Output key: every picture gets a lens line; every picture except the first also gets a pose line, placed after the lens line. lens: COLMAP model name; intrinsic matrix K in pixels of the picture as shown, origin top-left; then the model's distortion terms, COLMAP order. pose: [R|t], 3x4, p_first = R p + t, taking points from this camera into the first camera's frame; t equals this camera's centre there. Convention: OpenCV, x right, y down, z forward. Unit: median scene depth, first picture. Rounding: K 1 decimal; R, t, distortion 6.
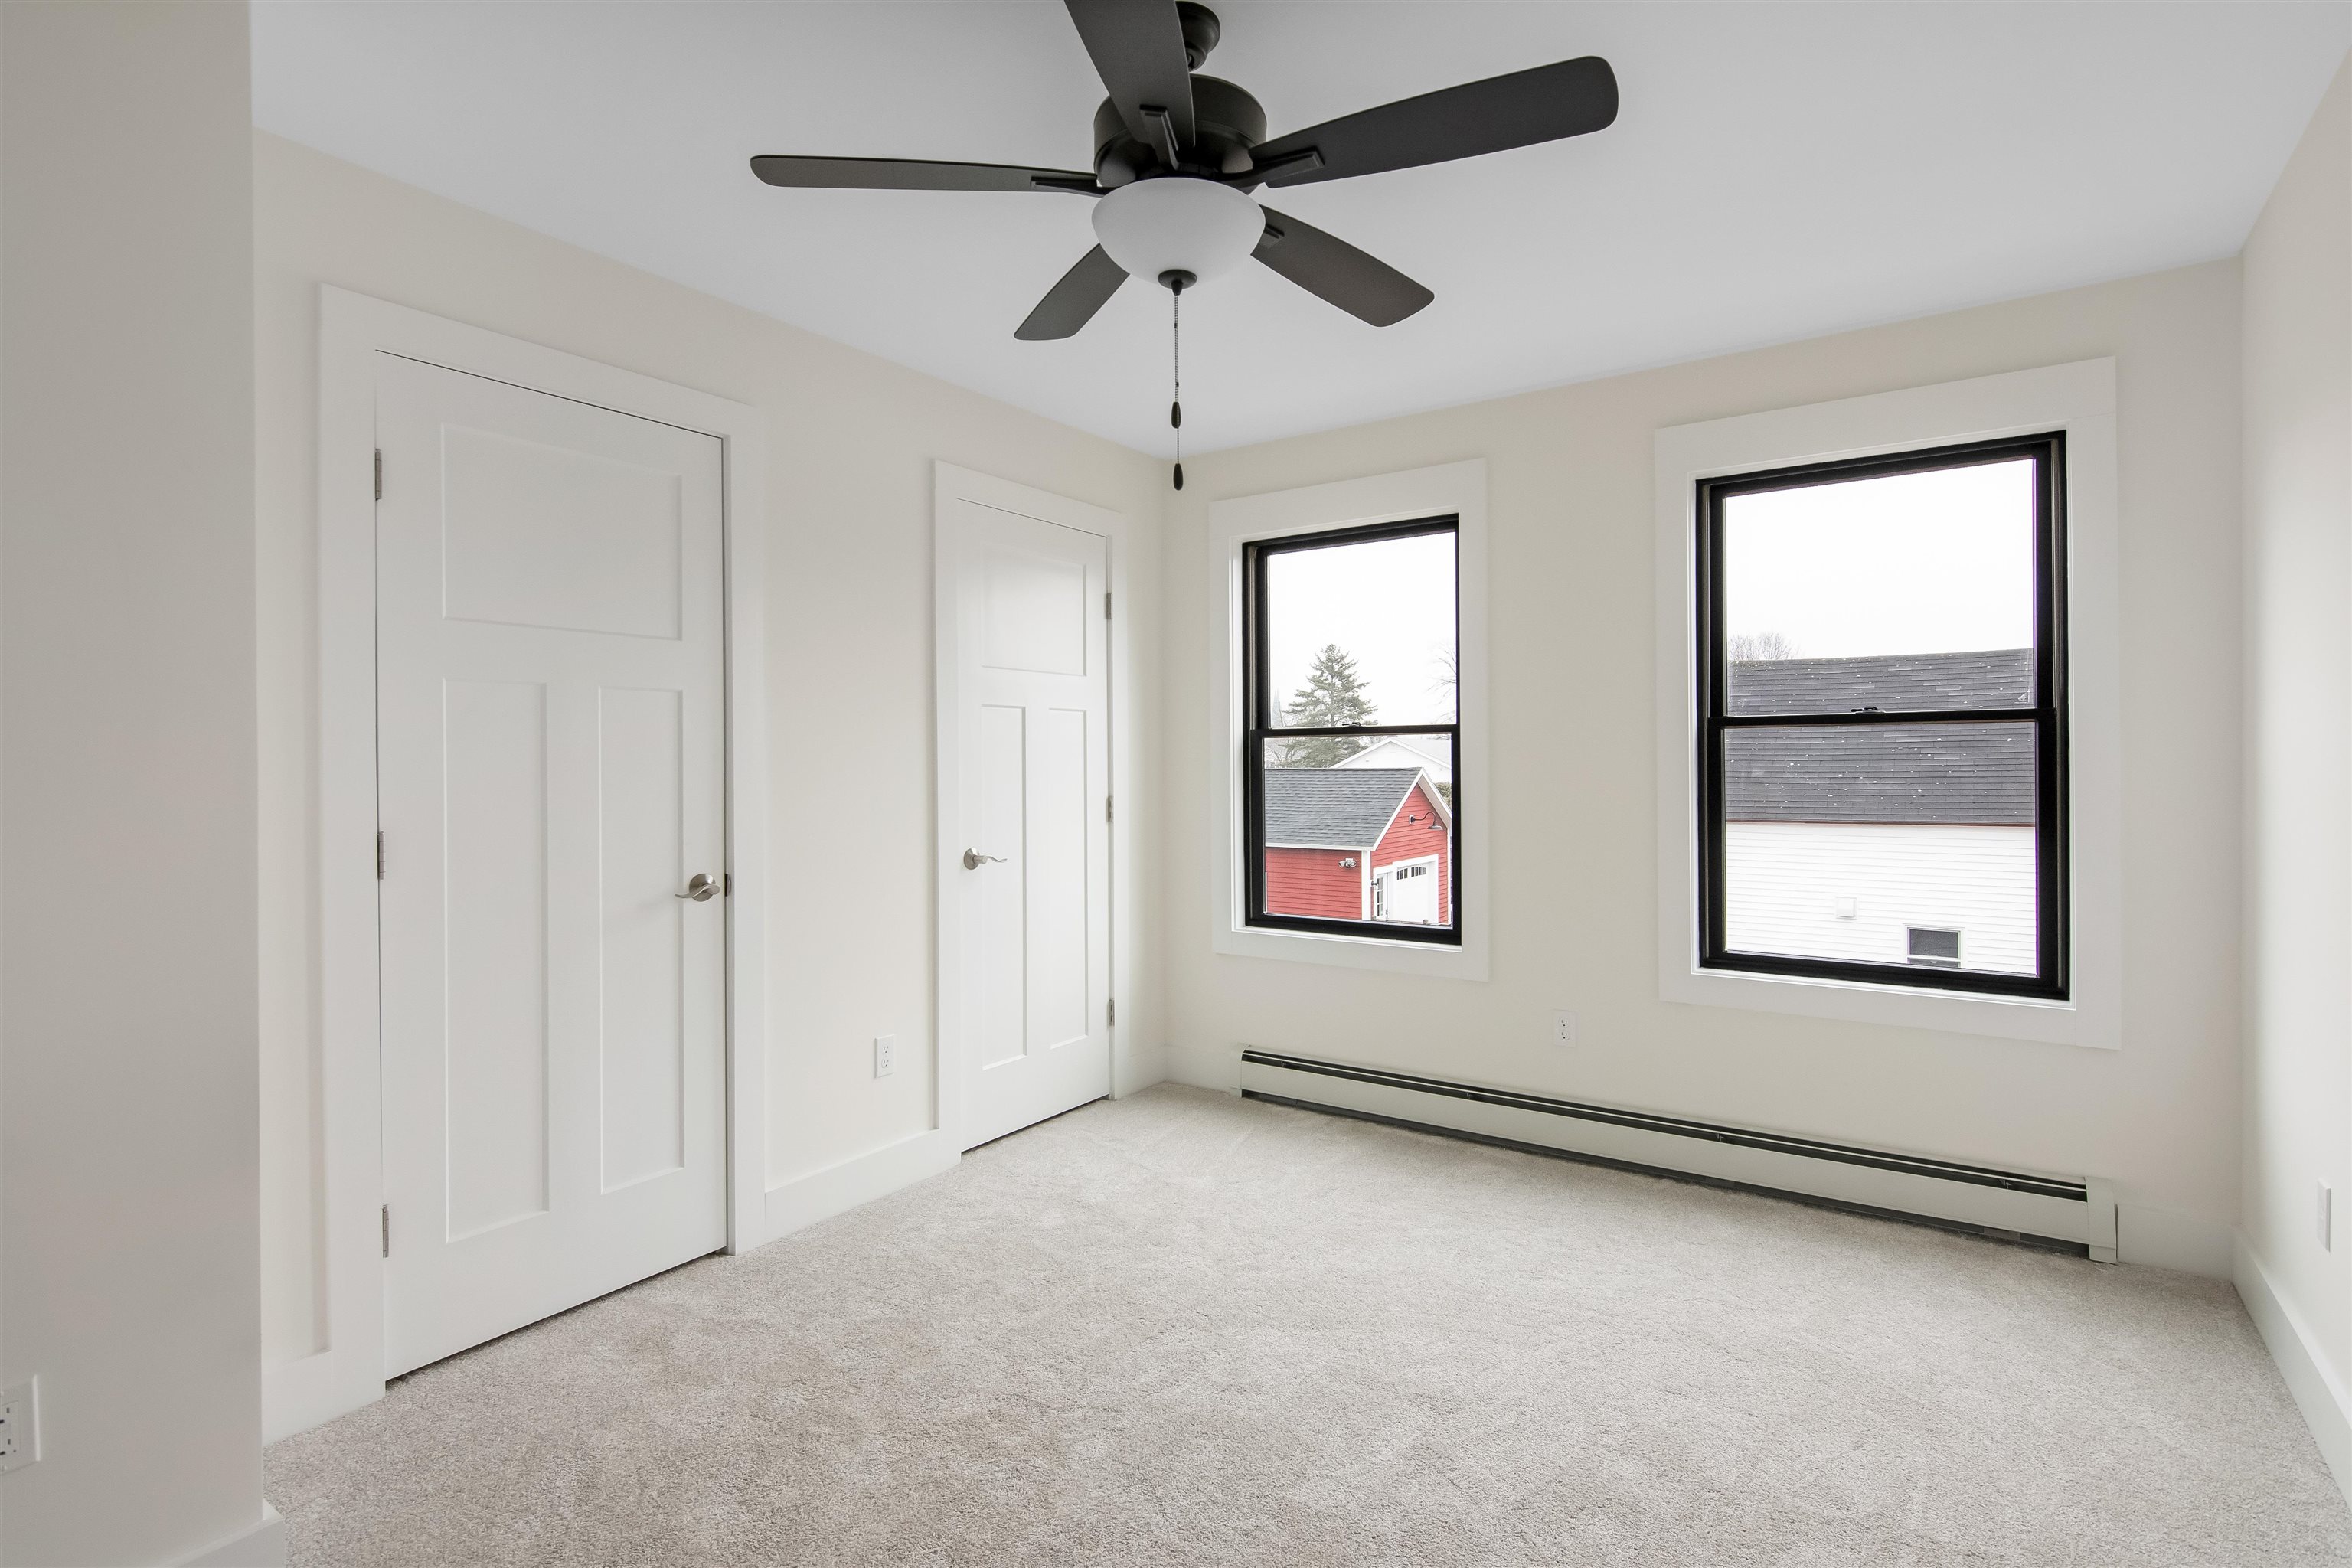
lens RADIAL K [[1129.1, 0, 1169.8], [0, 1129.1, 755.5], [0, 0, 1]] dist [0.017930, -0.010209]
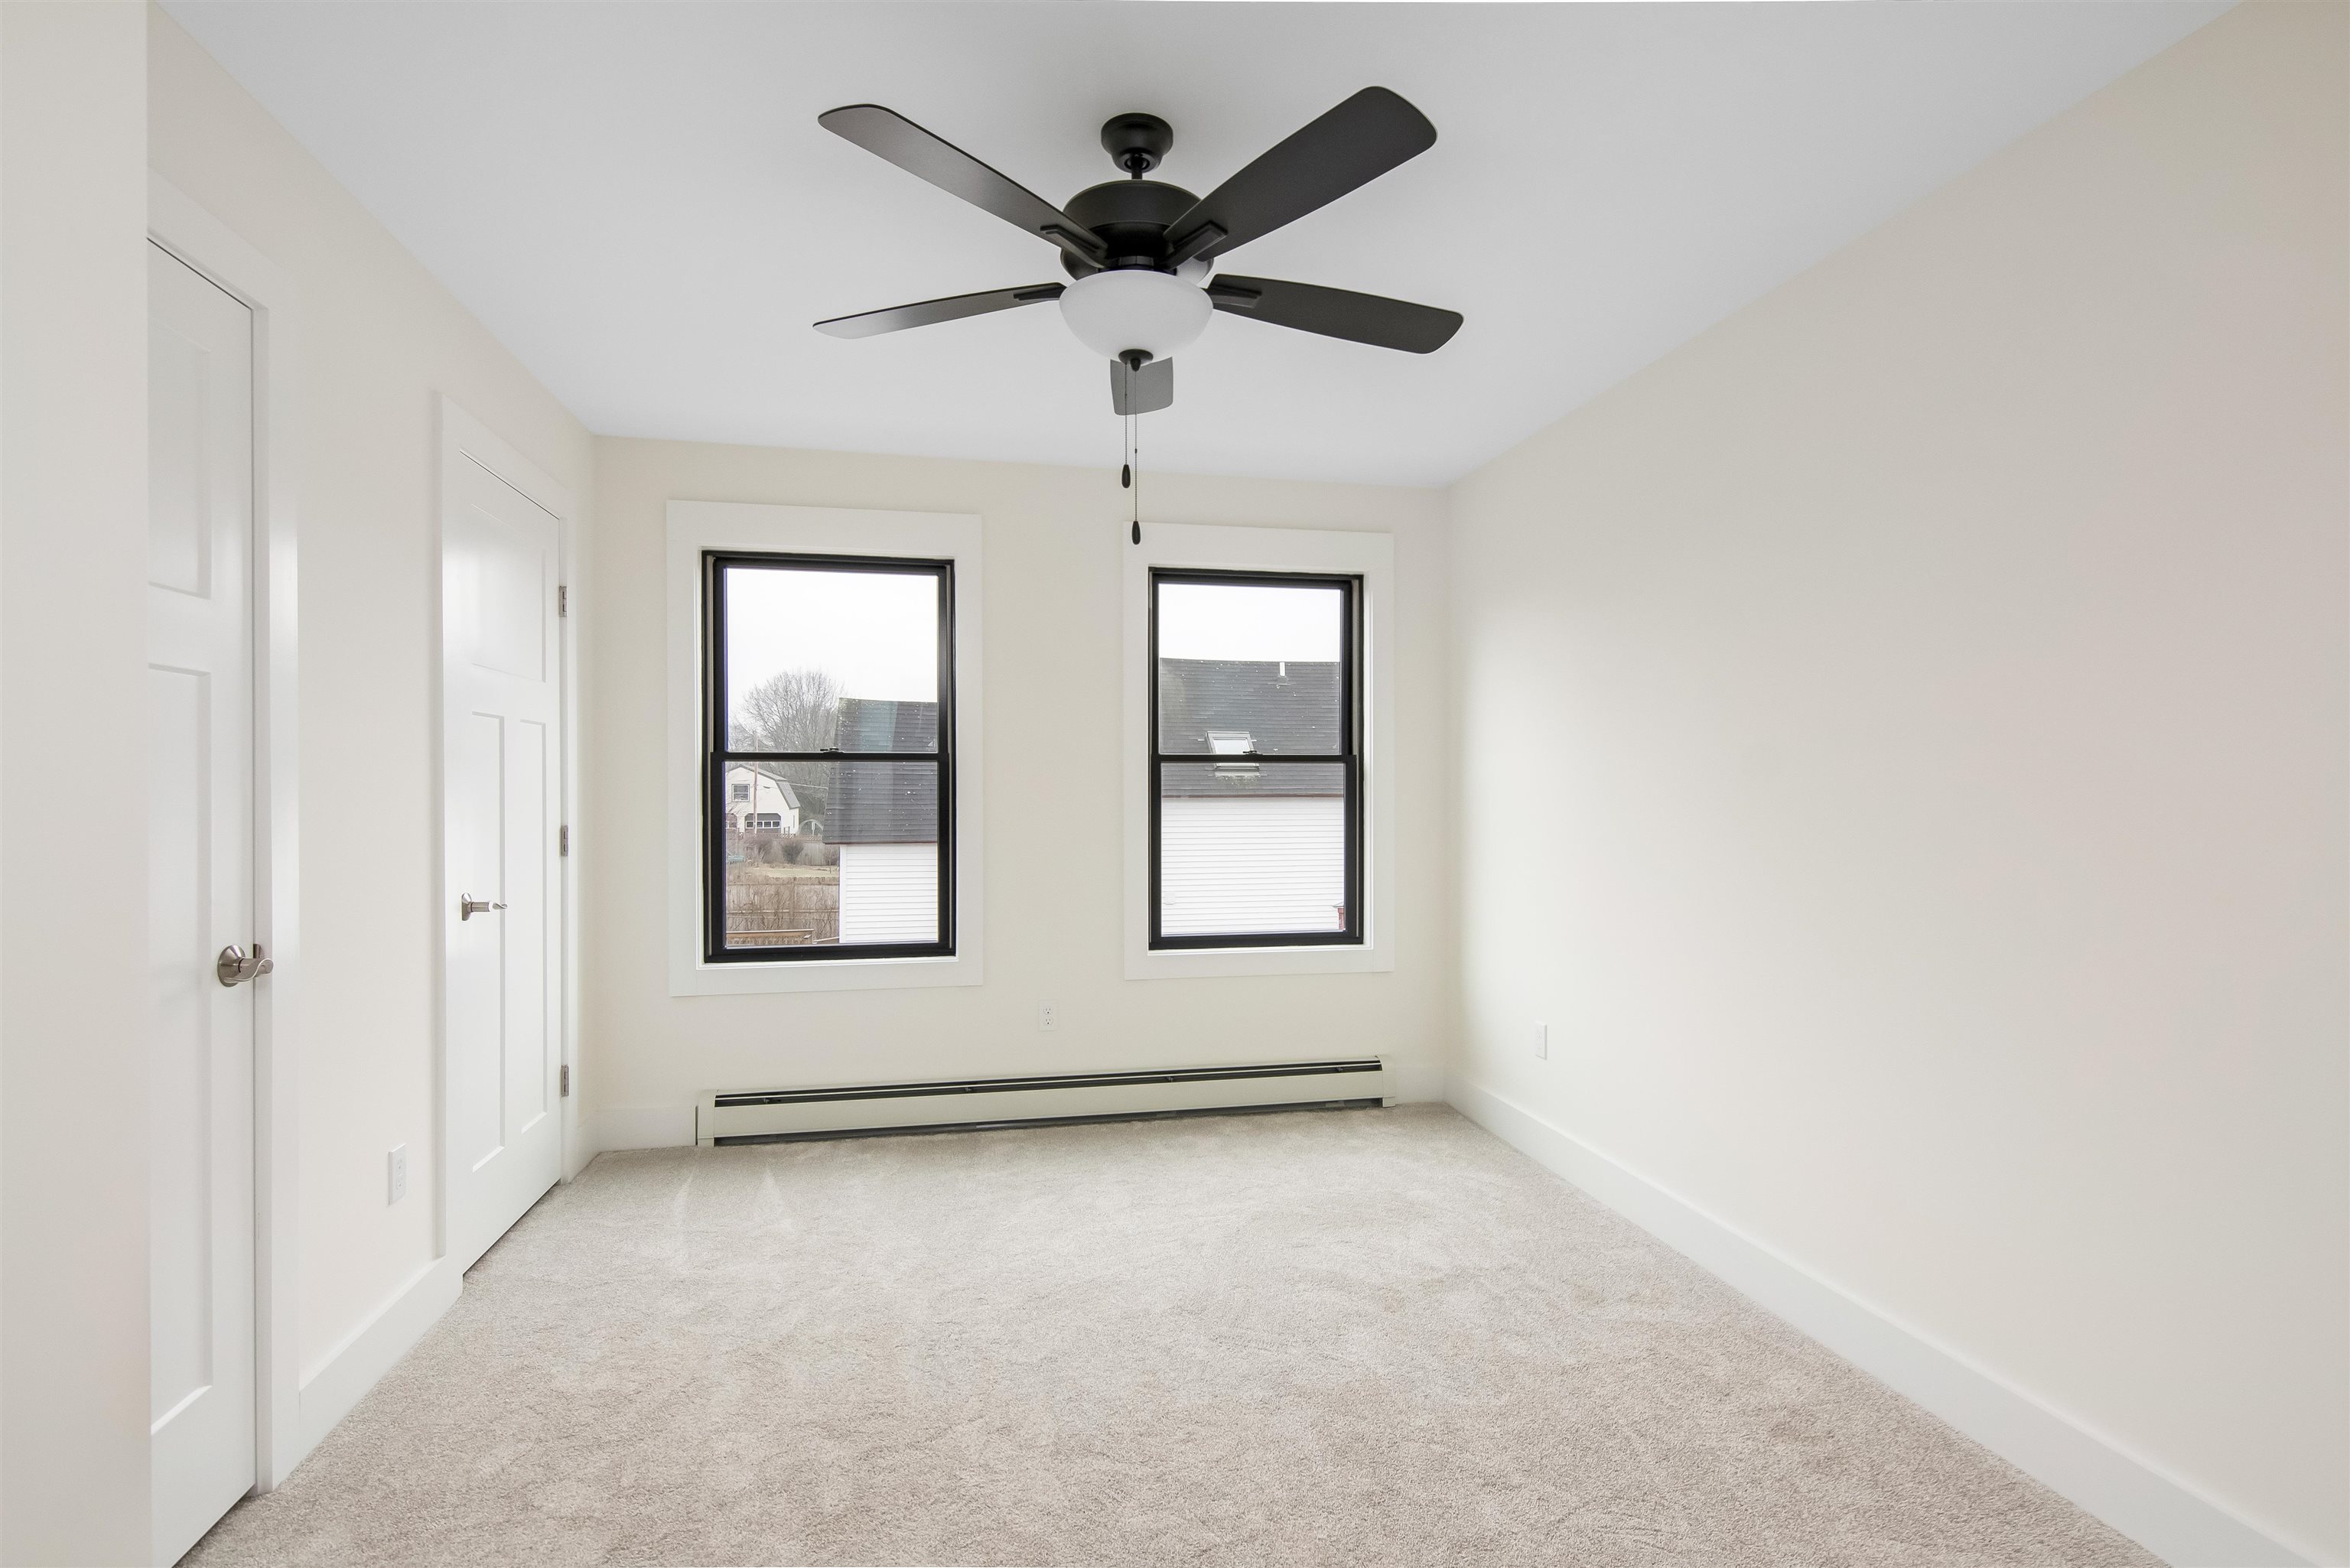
lens RADIAL K [[1122.1, 0, 1166.6], [0, 1122.1, 780.6], [0, 0, 1]] dist [0.021447, -0.010450]
pose [[0.701124, 0.010147, 0.712967, -0.410704], [-0.008197, 0.999947, -0.006170, 0.004265], [-0.712992, -0.001518, 0.701171, 0.102241]]
